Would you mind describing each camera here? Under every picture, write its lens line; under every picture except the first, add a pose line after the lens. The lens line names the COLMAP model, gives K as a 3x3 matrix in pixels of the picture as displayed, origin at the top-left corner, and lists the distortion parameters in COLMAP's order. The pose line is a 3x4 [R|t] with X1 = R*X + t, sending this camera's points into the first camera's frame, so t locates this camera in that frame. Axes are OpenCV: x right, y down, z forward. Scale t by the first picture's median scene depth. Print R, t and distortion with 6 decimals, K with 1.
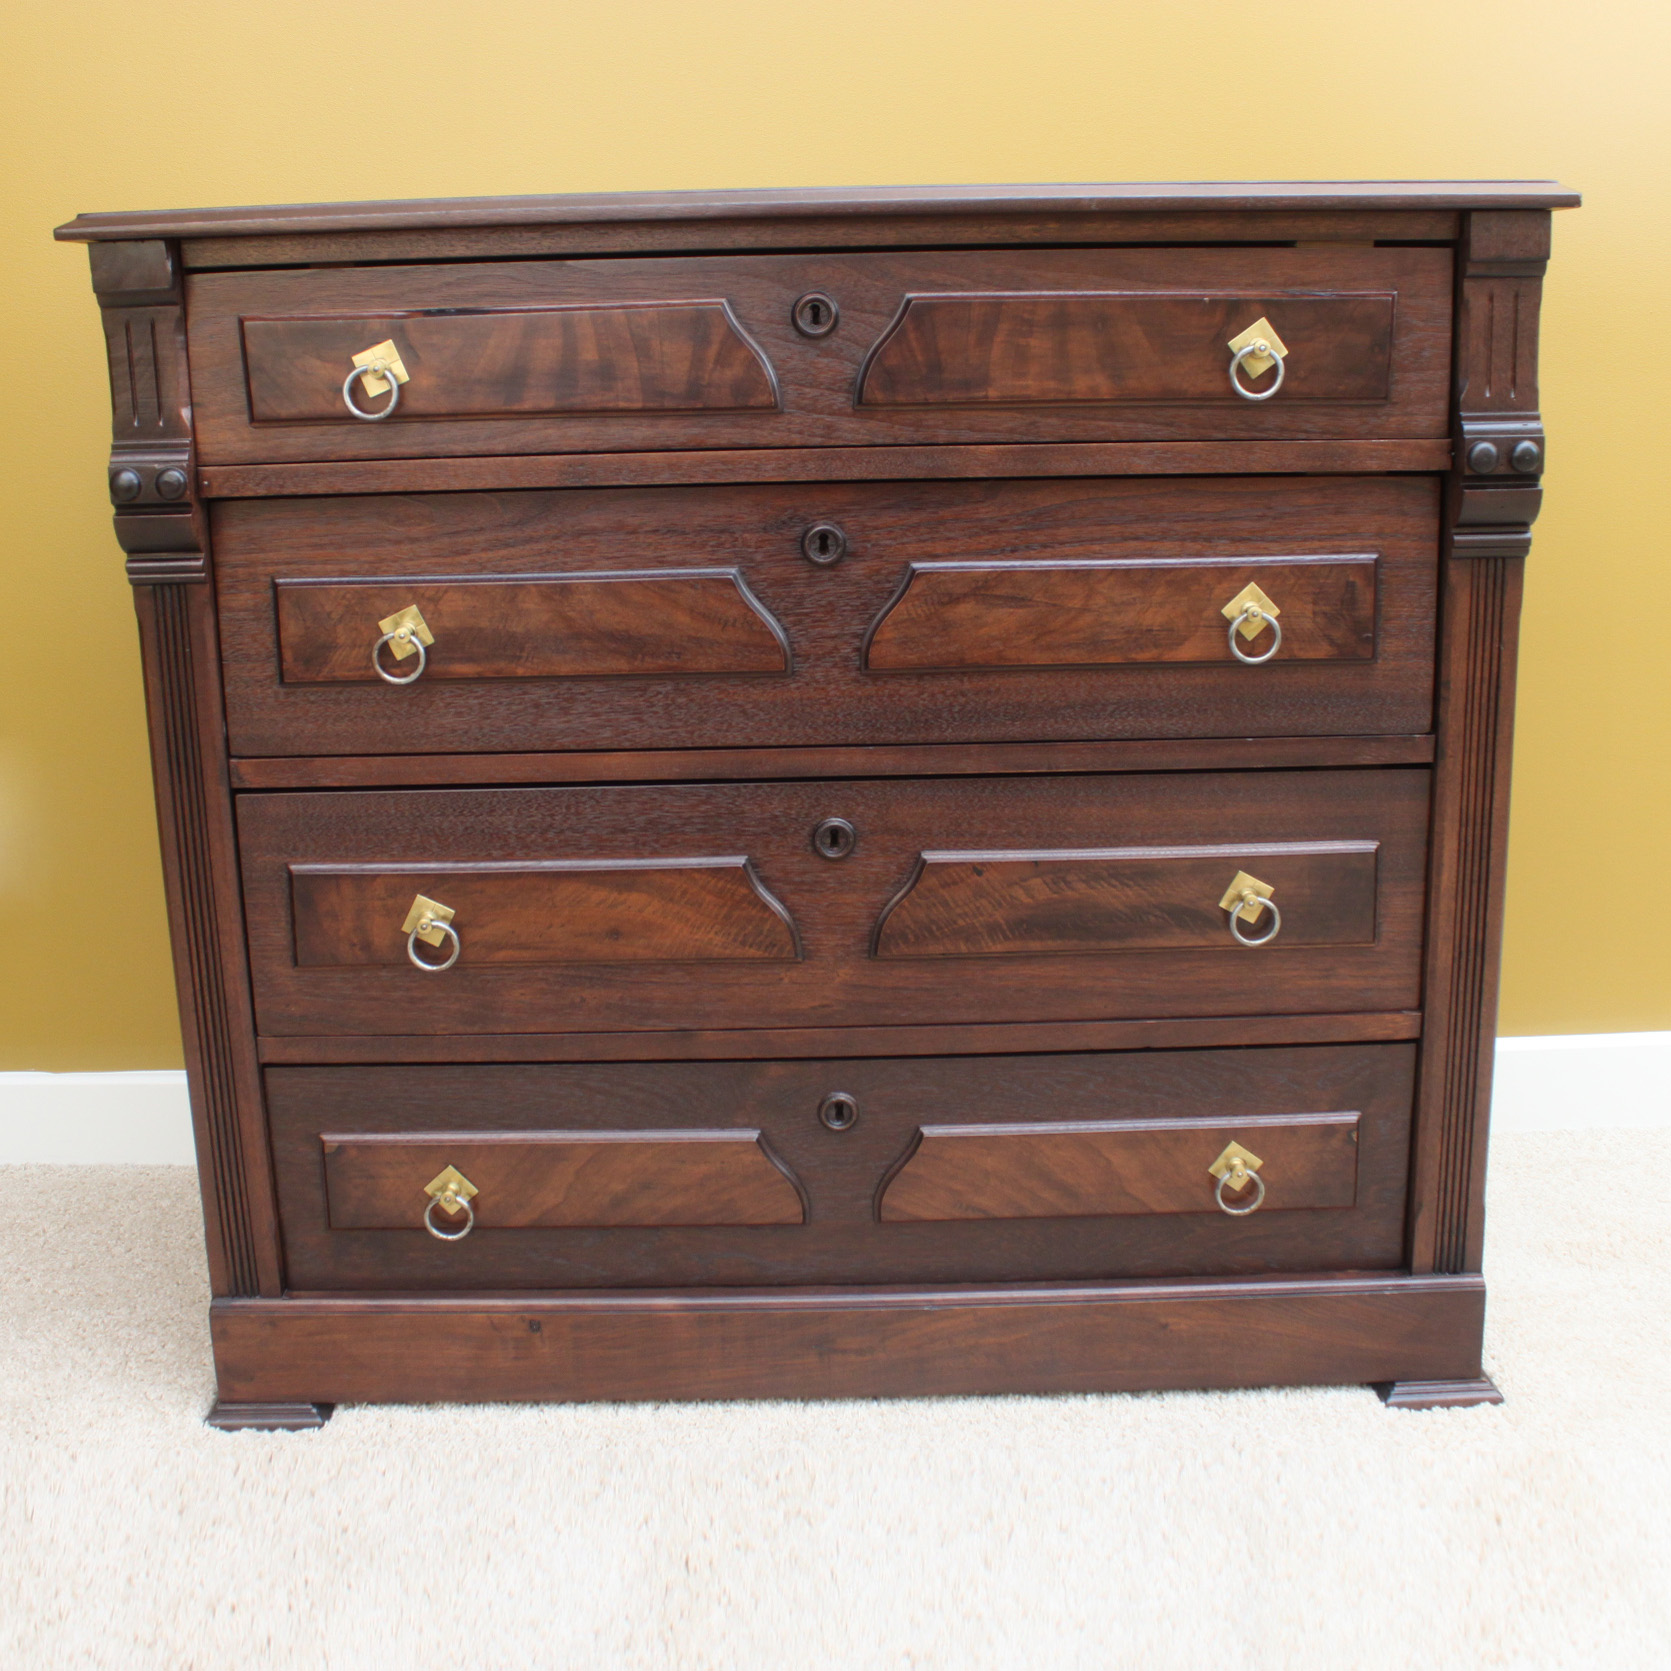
lens RADIAL K [[2269.3, 0, 835.5], [0, 2269.3, 835.5], [0, 0, 1]] dist [-0.029475, -0.049511]
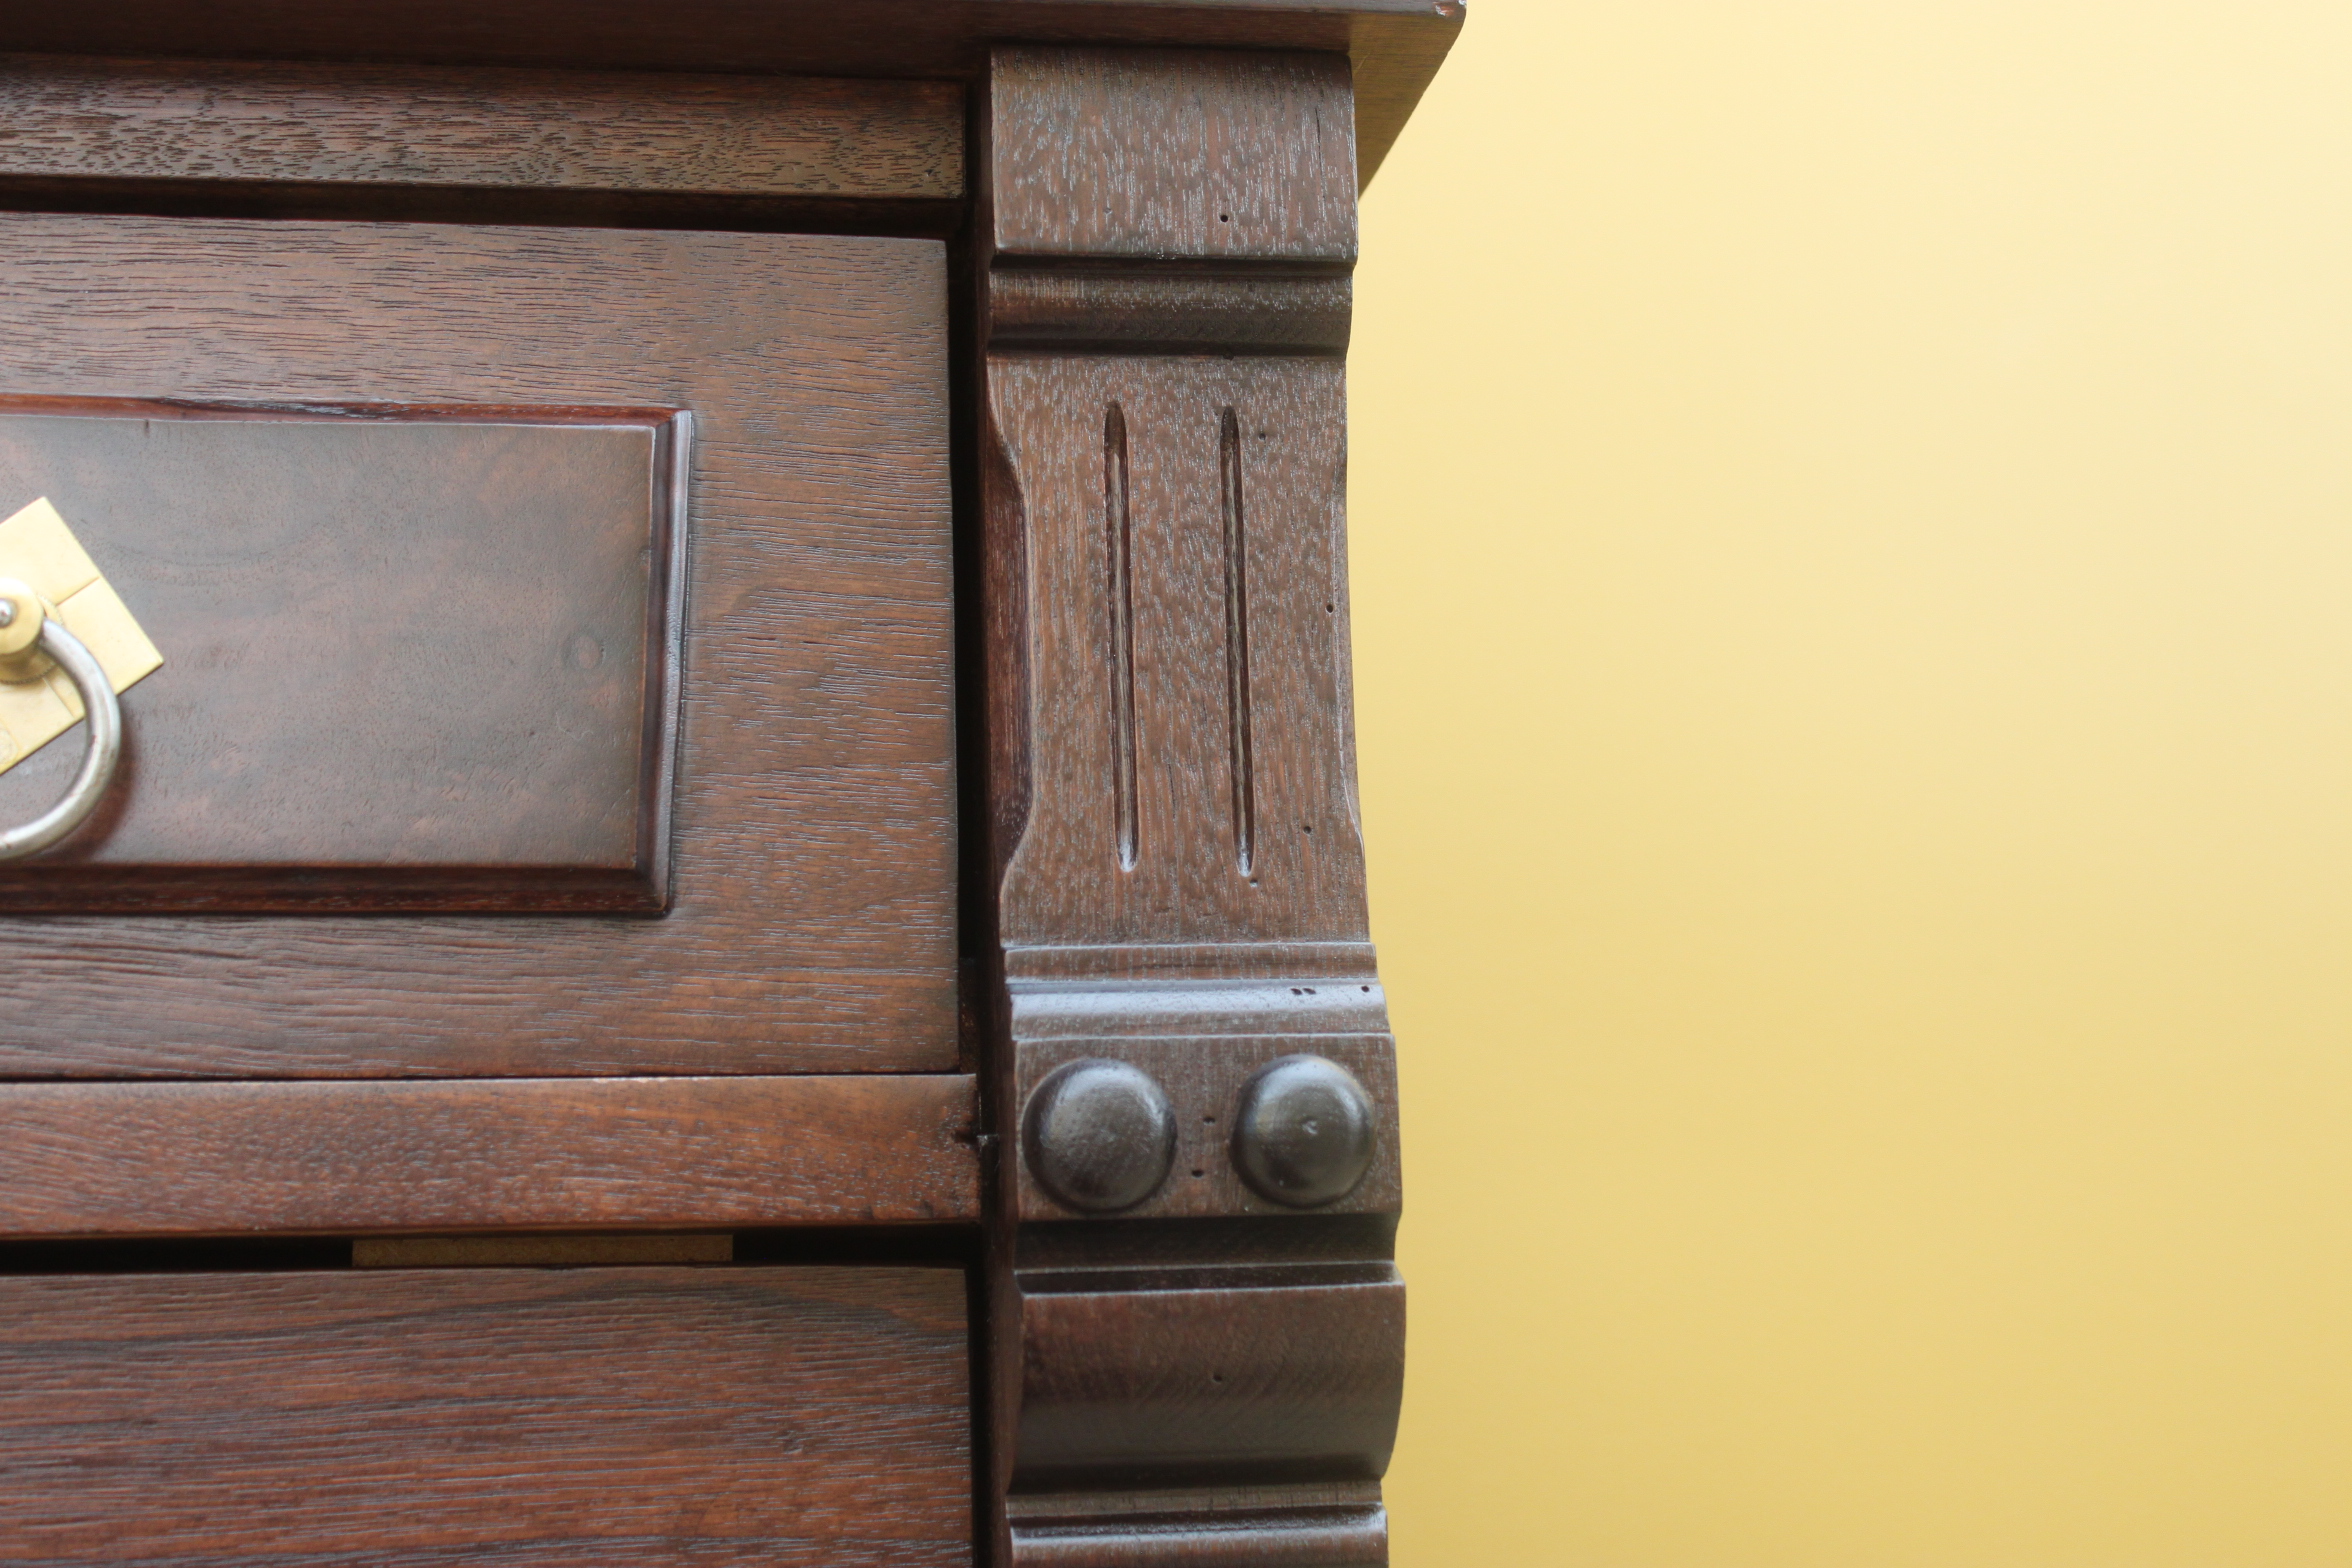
lens RADIAL K [[3961.7, 0, 1176.0], [0, 3961.7, 784.0], [0, 0, 1]] dist [-0.027795, -0.058115]
pose [[0.986062, 0.009384, 0.166116, 0.203901], [0.048339, 0.939184, -0.339994, -0.065450], [-0.159204, 0.343285, 0.925640, 0.573152]]
